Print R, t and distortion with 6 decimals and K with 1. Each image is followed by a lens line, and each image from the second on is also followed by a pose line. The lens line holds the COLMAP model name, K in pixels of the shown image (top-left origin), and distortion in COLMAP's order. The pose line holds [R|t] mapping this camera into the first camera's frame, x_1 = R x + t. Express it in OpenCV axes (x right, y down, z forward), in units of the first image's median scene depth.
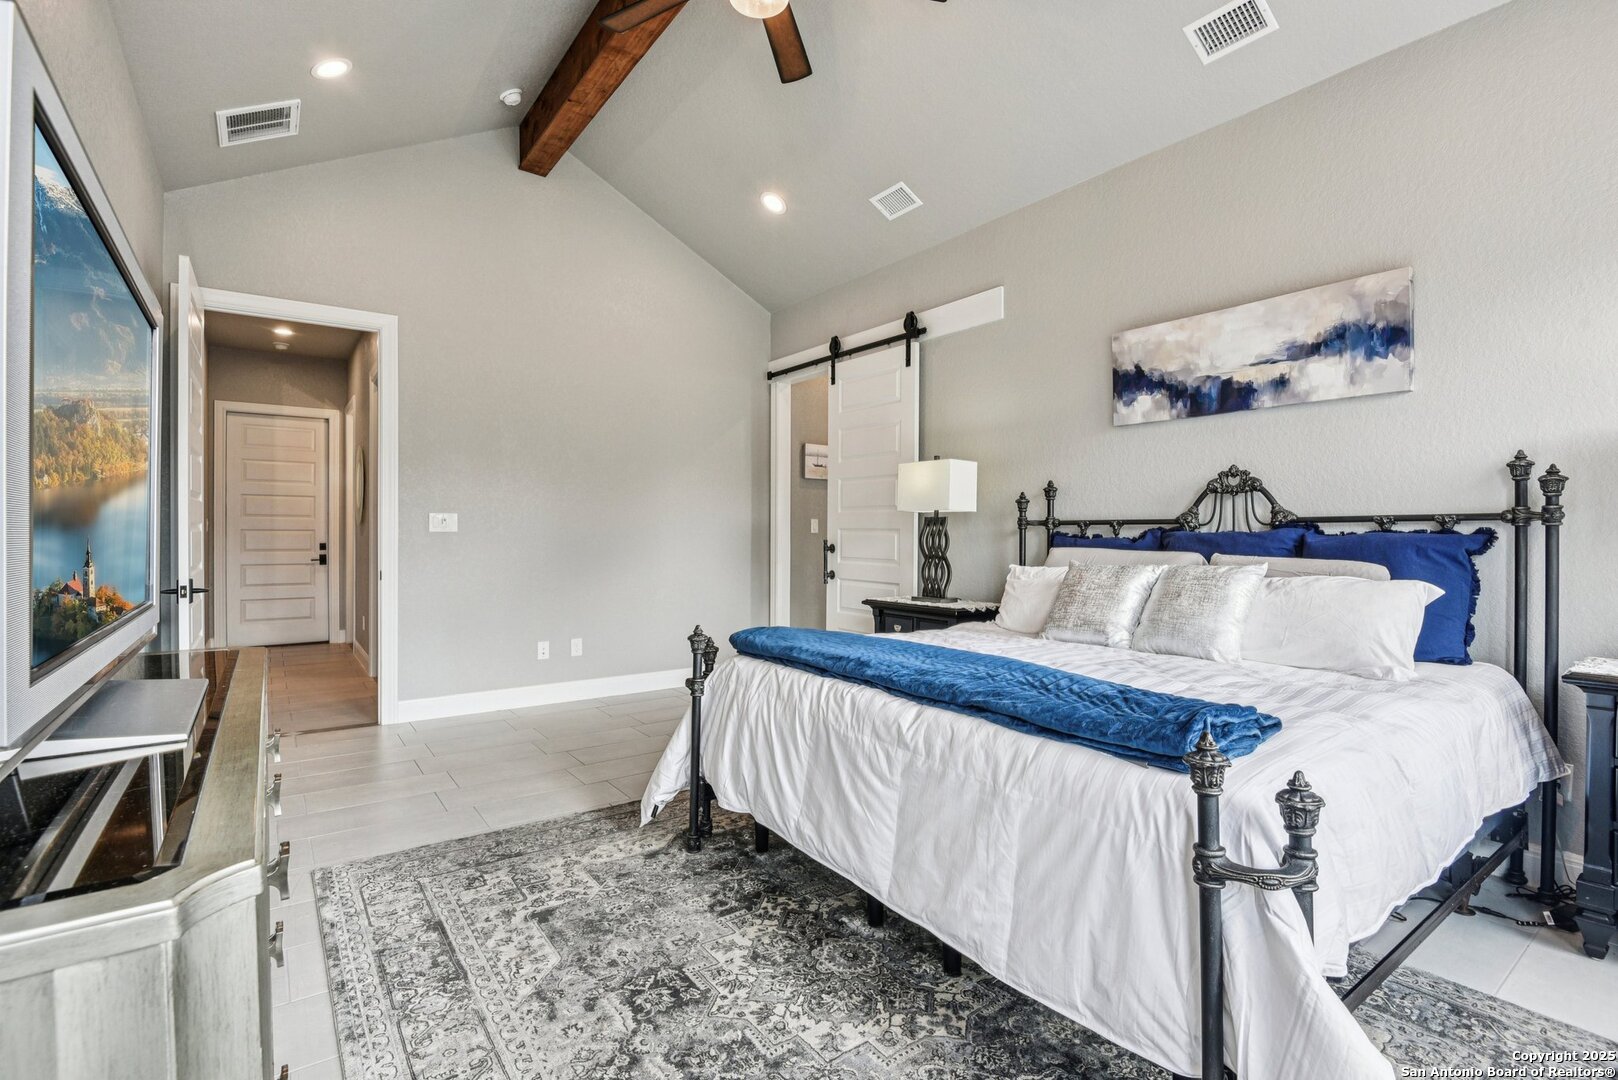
lens RADIAL K [[750.1, 0, 803.7], [0, 750.1, 532.4], [0, 0, 1]] dist [-0.005062, -0.010161]
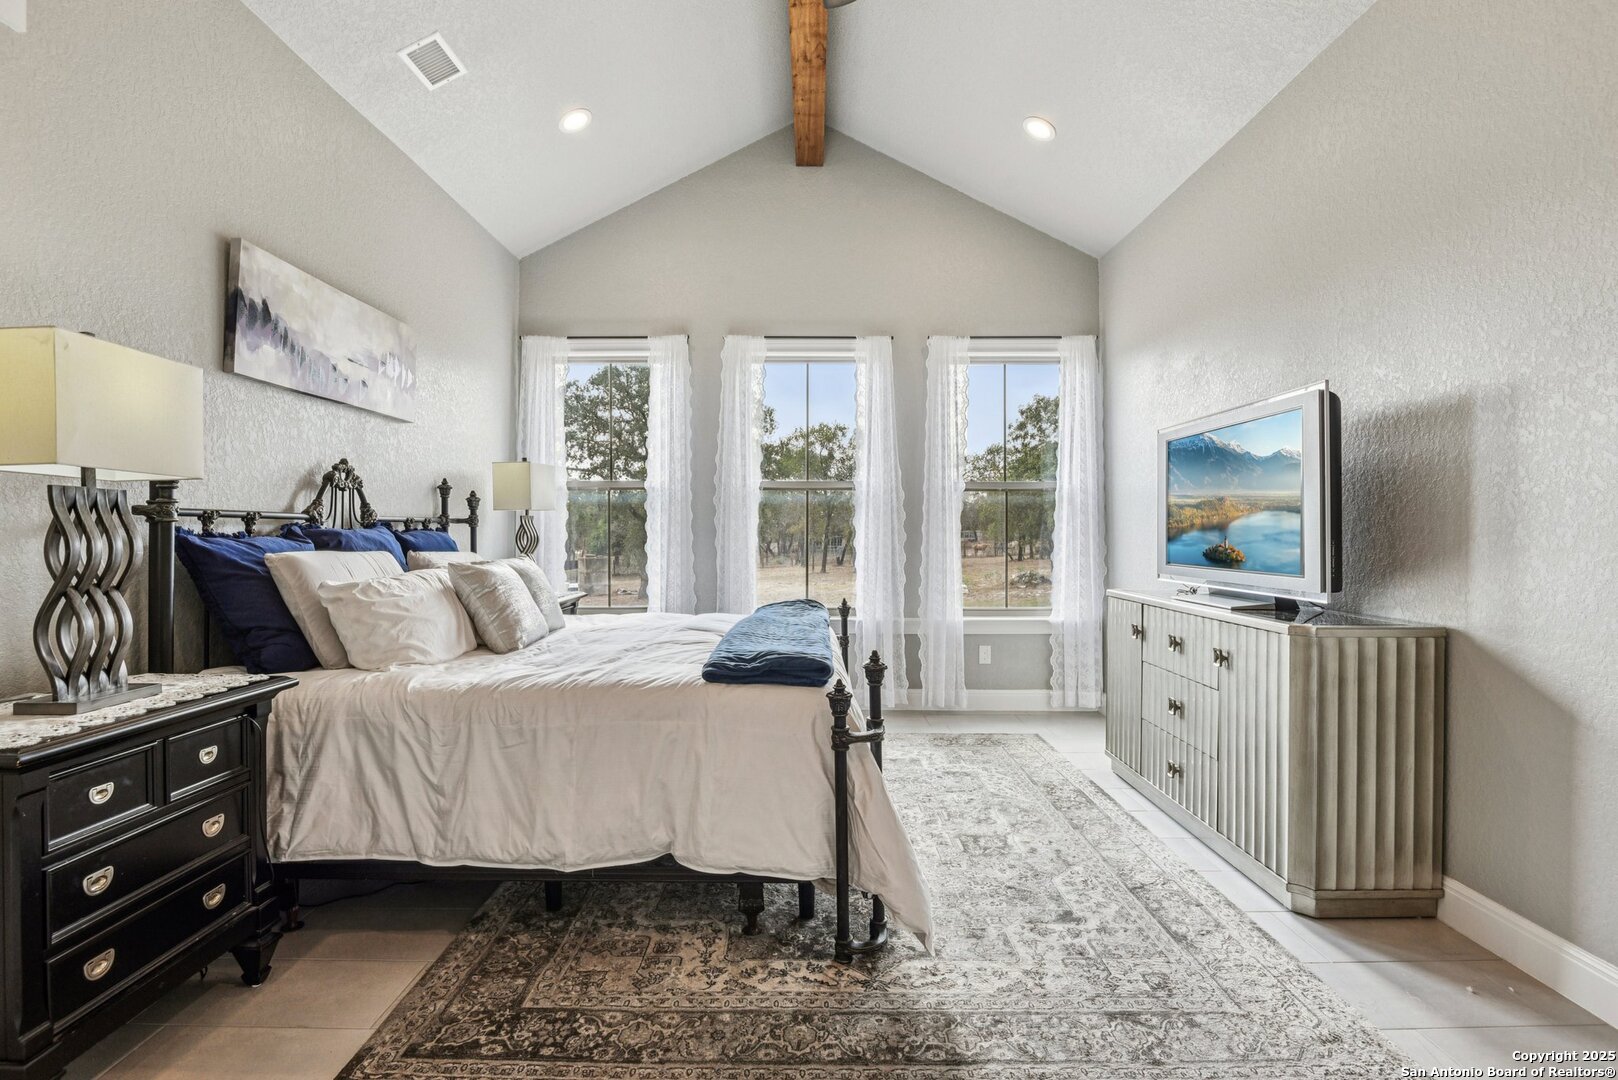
lens RADIAL K [[784.8, 0, 803.8], [0, 784.8, 530.6], [0, 0, 1]] dist [-0.005049, -0.011642]
pose [[-0.807969, -0.001385, 0.589223, -0.560500], [-0.004752, 0.999980, -0.004166, 0.002512], [-0.589206, -0.006166, -0.807959, 1.698108]]
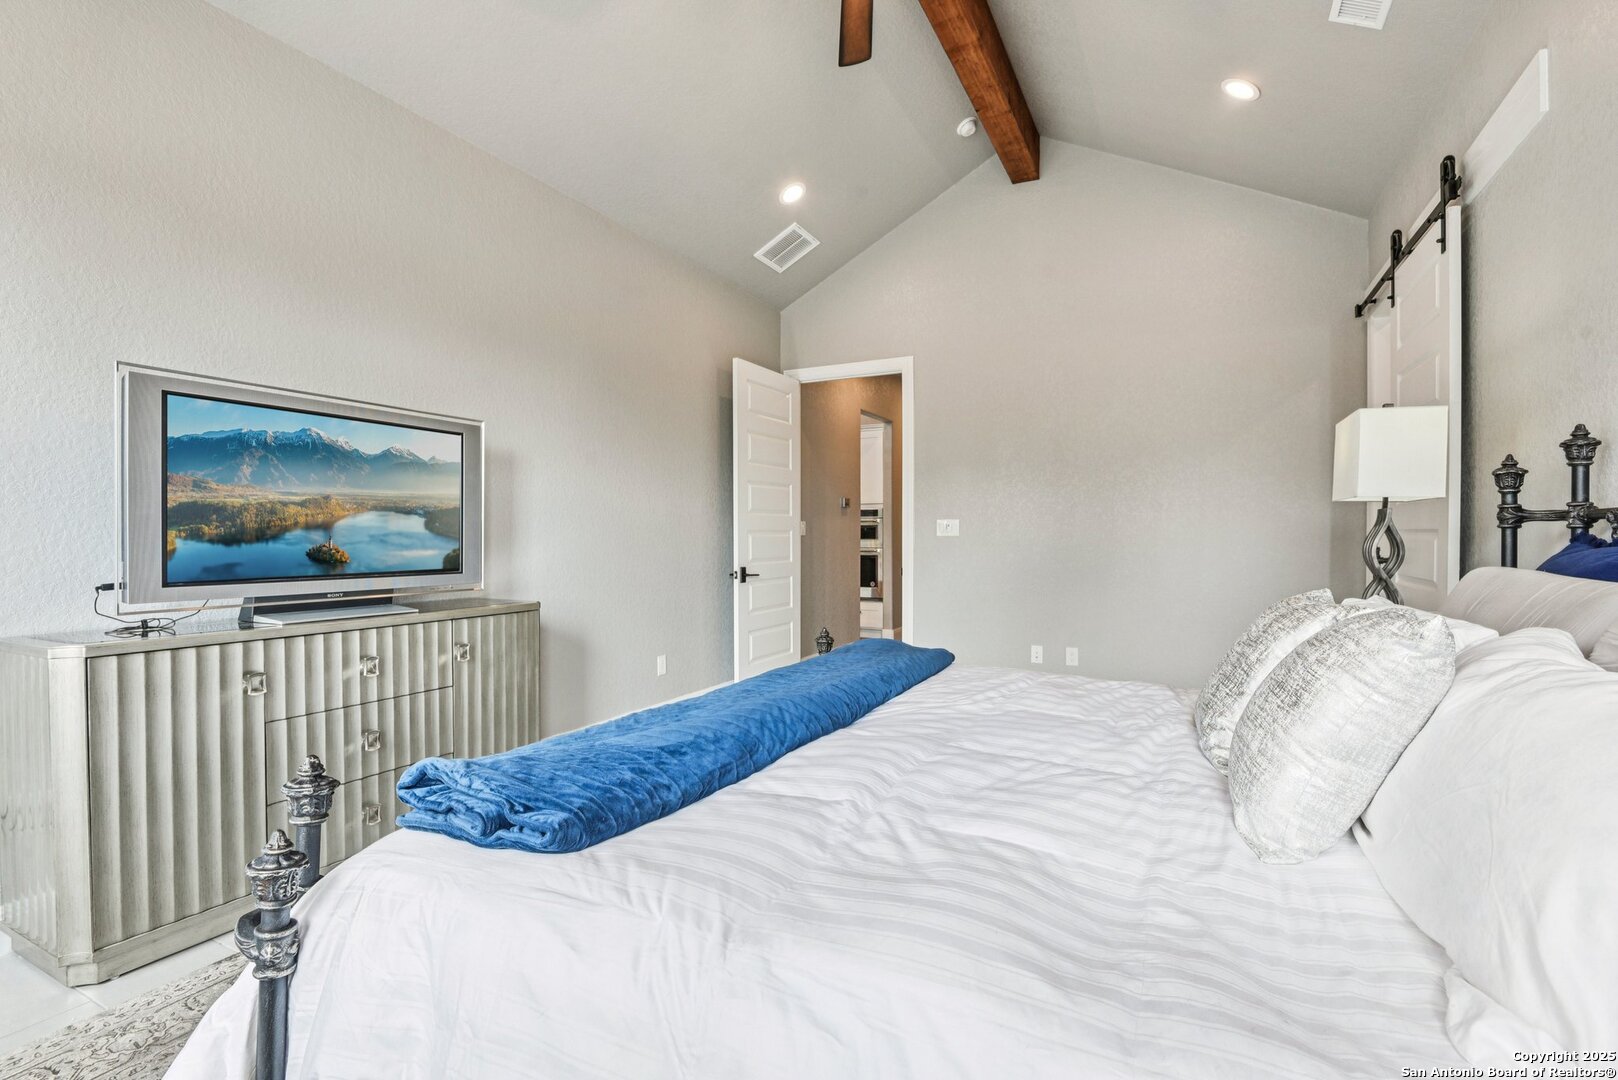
lens RADIAL K [[746.2, 0, 810.3], [0, 746.2, 543.3], [0, 0, 1]] dist [0.000088, -0.000234]
pose [[0.449279, 0.007377, -0.893361, 0.759448], [0.002860, 0.999949, 0.009696, -0.001666], [0.893387, -0.006911, 0.449235, 0.526733]]
